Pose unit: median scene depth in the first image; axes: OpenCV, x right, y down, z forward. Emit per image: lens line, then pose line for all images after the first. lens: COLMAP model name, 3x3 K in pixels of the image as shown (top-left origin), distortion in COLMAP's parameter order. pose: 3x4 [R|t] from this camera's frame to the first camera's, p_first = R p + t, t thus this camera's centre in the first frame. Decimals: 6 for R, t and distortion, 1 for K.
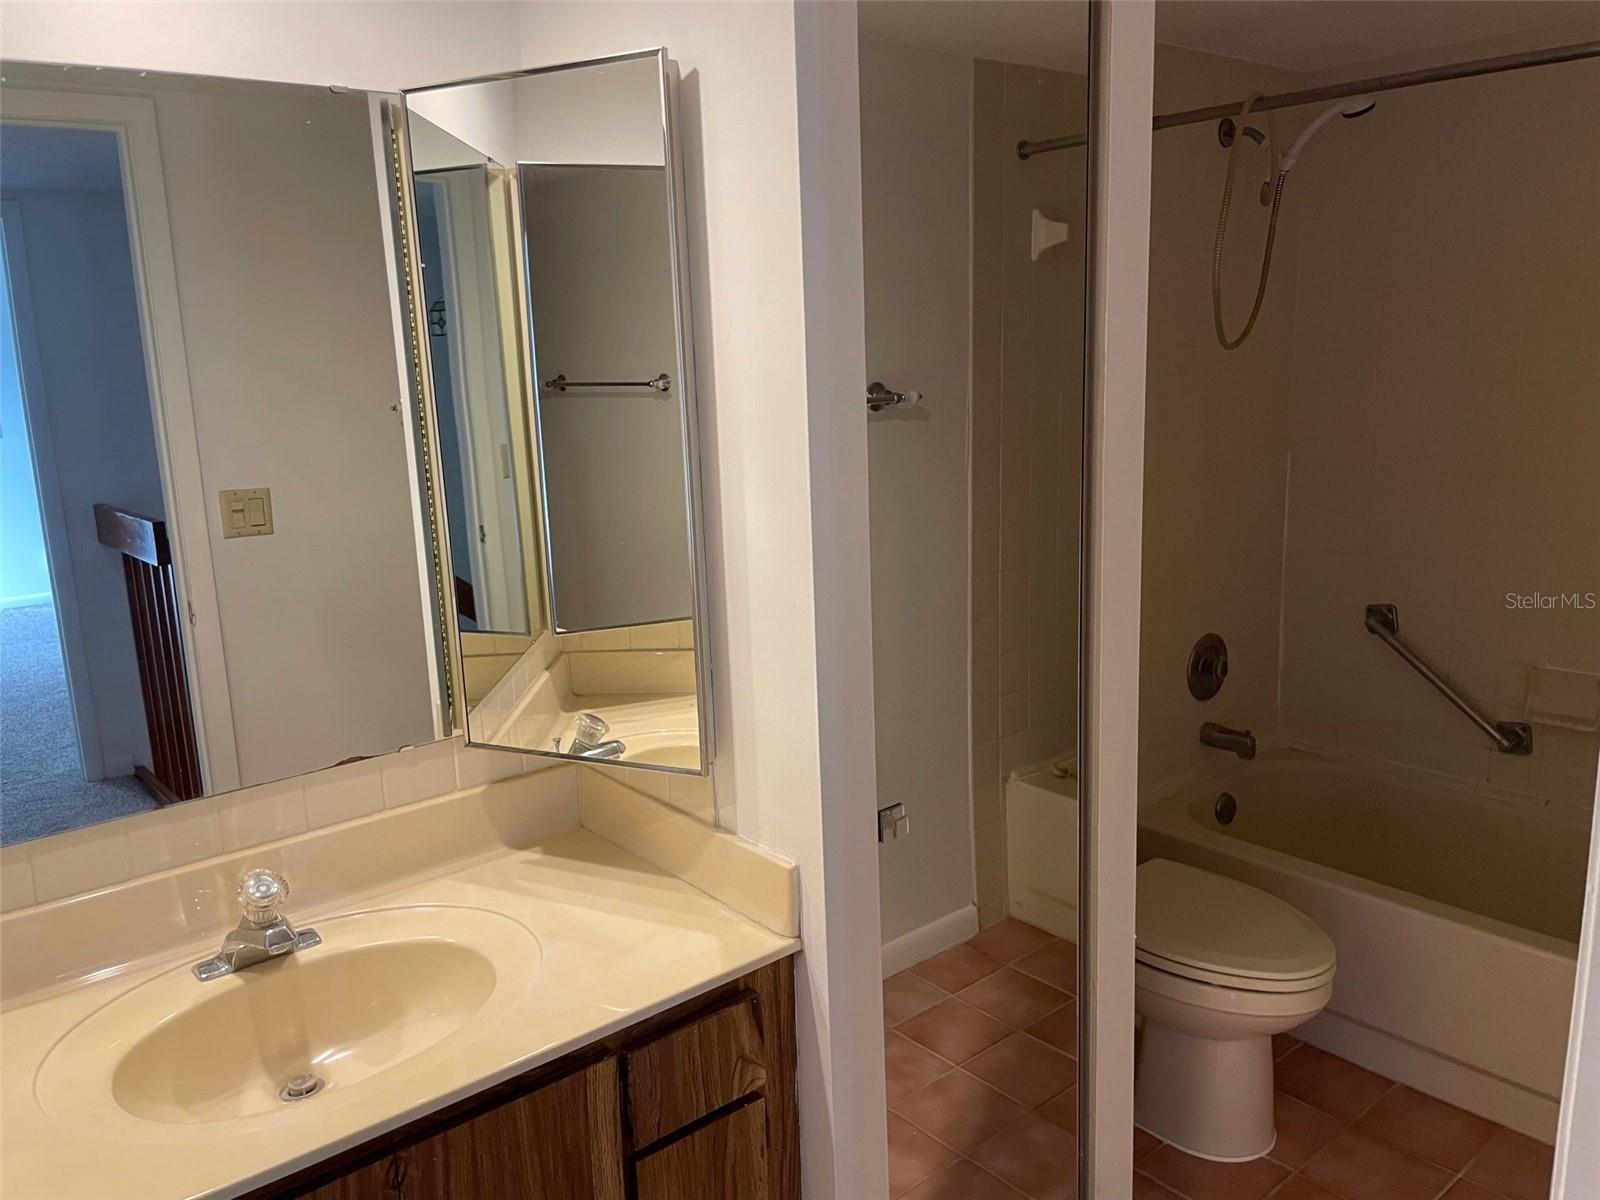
lens RADIAL K [[1267.5, 0, 788.5], [0, 1267.5, 590.4], [0, 0, 1]] dist [0.074939, -0.096783]
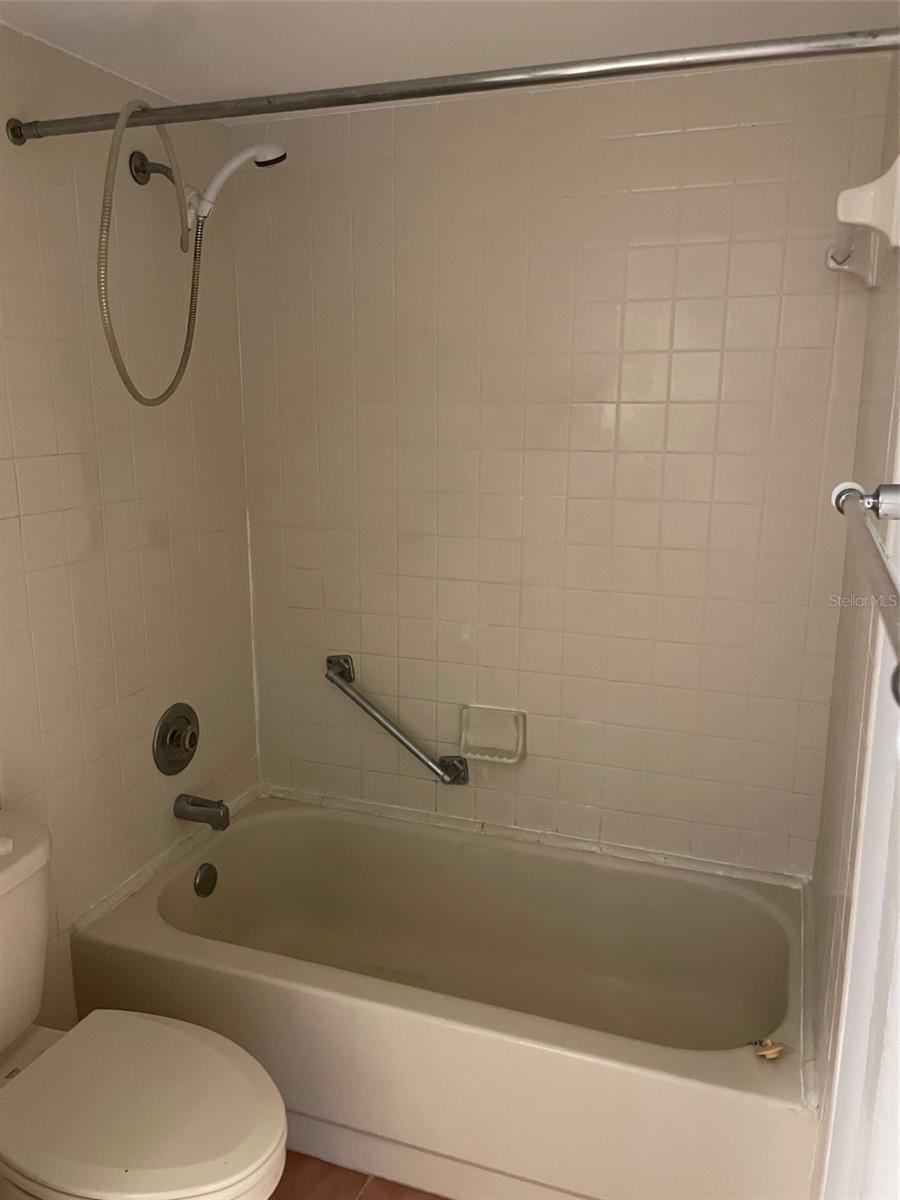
lens RADIAL K [[950.6, 0, 450.0], [0, 950.6, 600.0], [0, 0, 1]] dist [0.074939, -0.096783]
pose [[0.869695, -0.067104, 0.489006, 0.168269], [0.063215, 0.997700, 0.024483, -0.050485], [-0.489524, 0.009620, 0.871937, 0.281647]]
